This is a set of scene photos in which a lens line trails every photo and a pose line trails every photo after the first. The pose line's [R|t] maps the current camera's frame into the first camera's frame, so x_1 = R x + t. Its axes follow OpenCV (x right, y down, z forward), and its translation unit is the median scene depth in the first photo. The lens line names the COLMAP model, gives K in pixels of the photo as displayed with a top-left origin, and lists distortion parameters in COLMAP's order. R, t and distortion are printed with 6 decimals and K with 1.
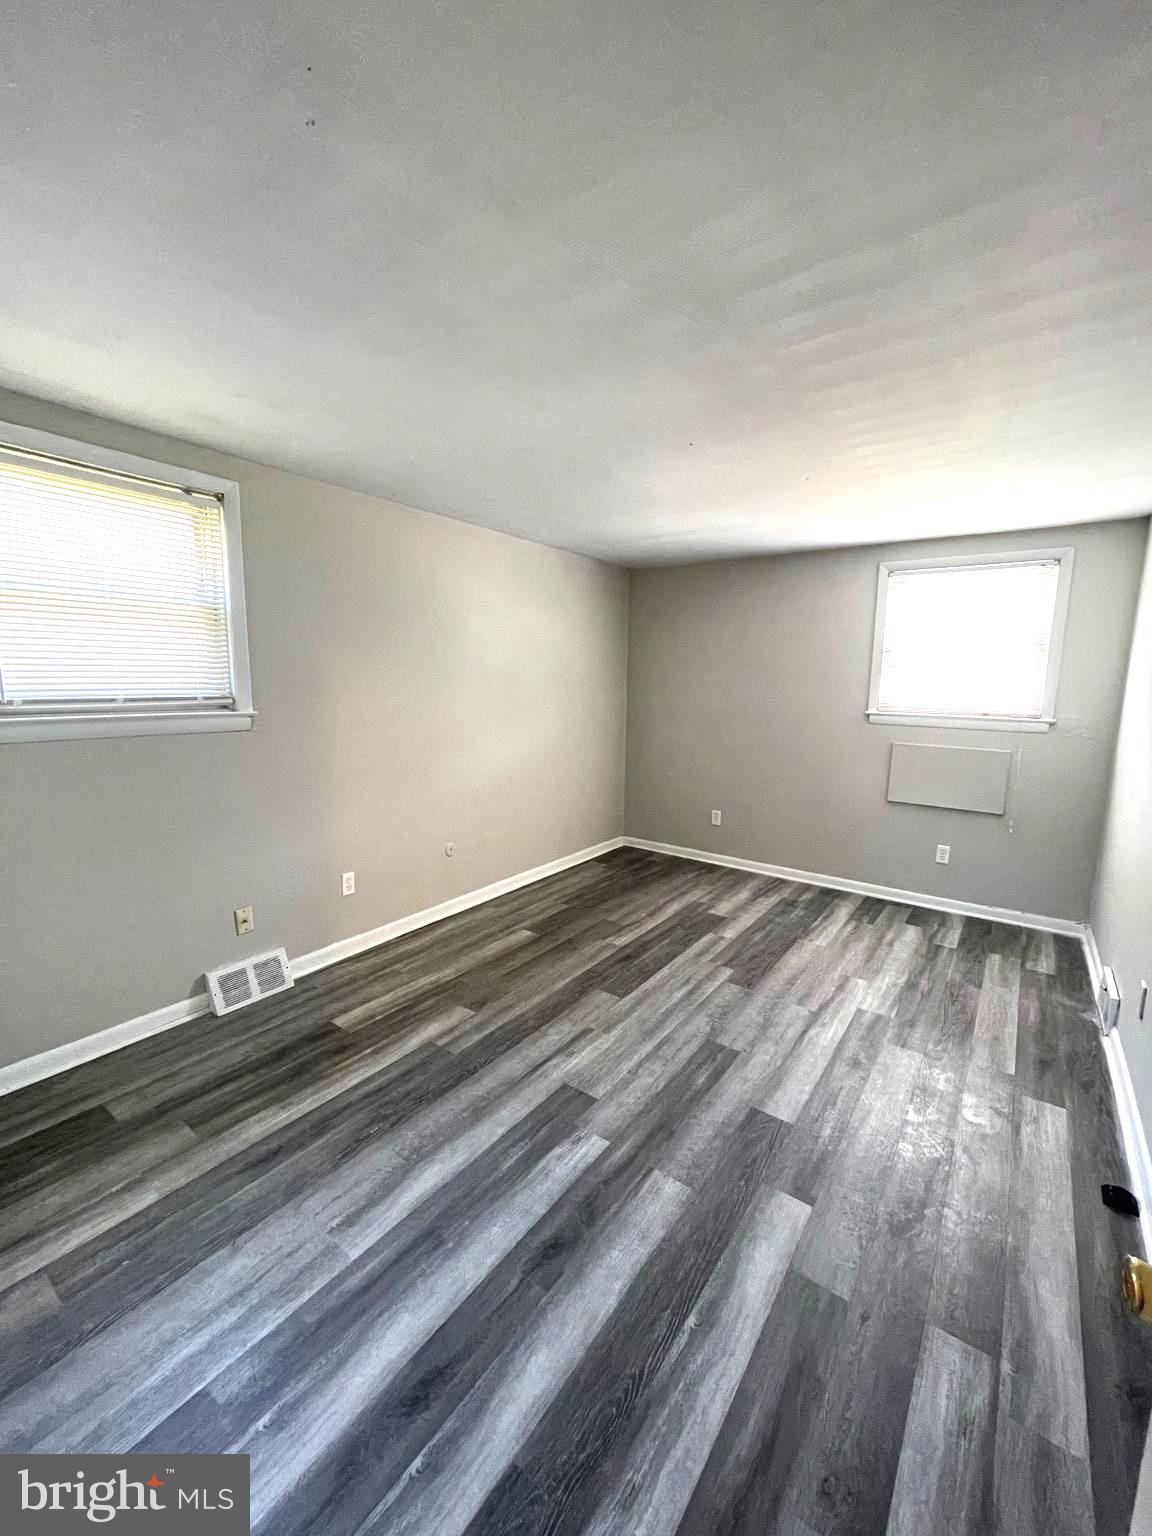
lens RADIAL K [[618.3, 0, 567.0], [0, 618.3, 766.5], [0, 0, 1]] dist [0.000343, 0.000077]
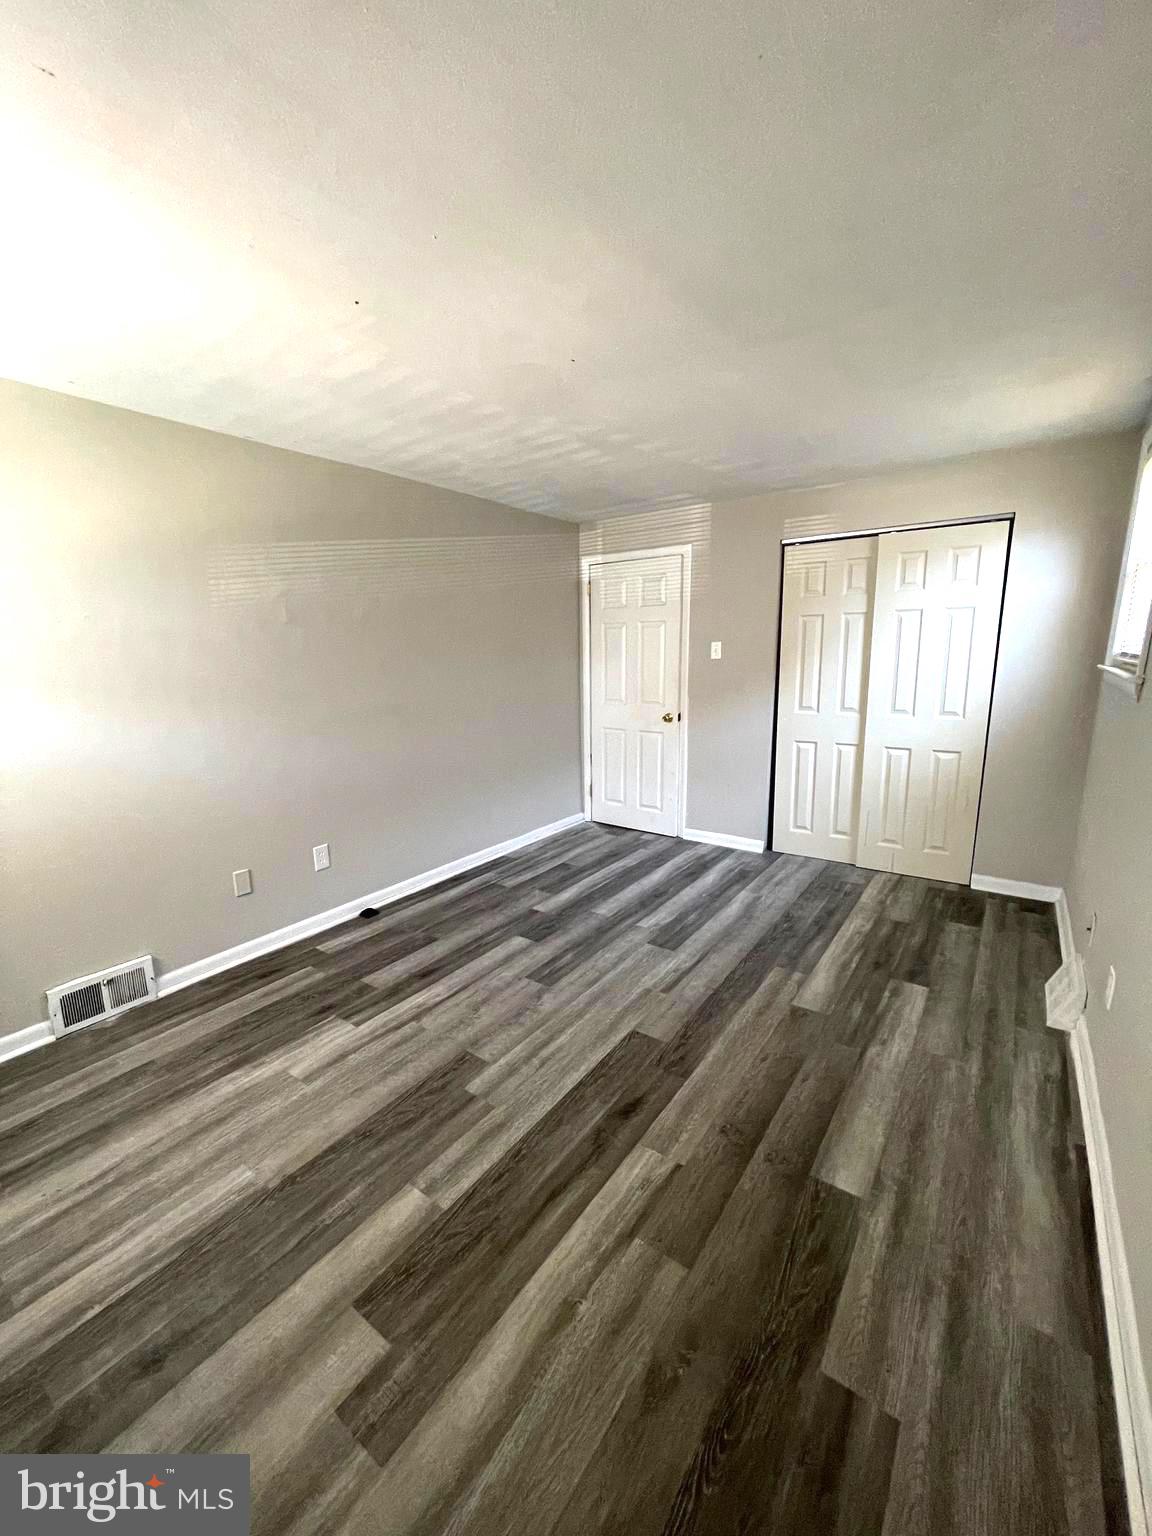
lens RADIAL K [[618.3, 0, 572.5], [0, 618.3, 769.9], [0, 0, 1]] dist [0.000343, 0.000077]
pose [[-0.999807, 0.006727, -0.018453, 0.181878], [0.000115, 0.941496, 0.337023, -0.224760], [0.019640, 0.336956, -0.941316, 1.642787]]
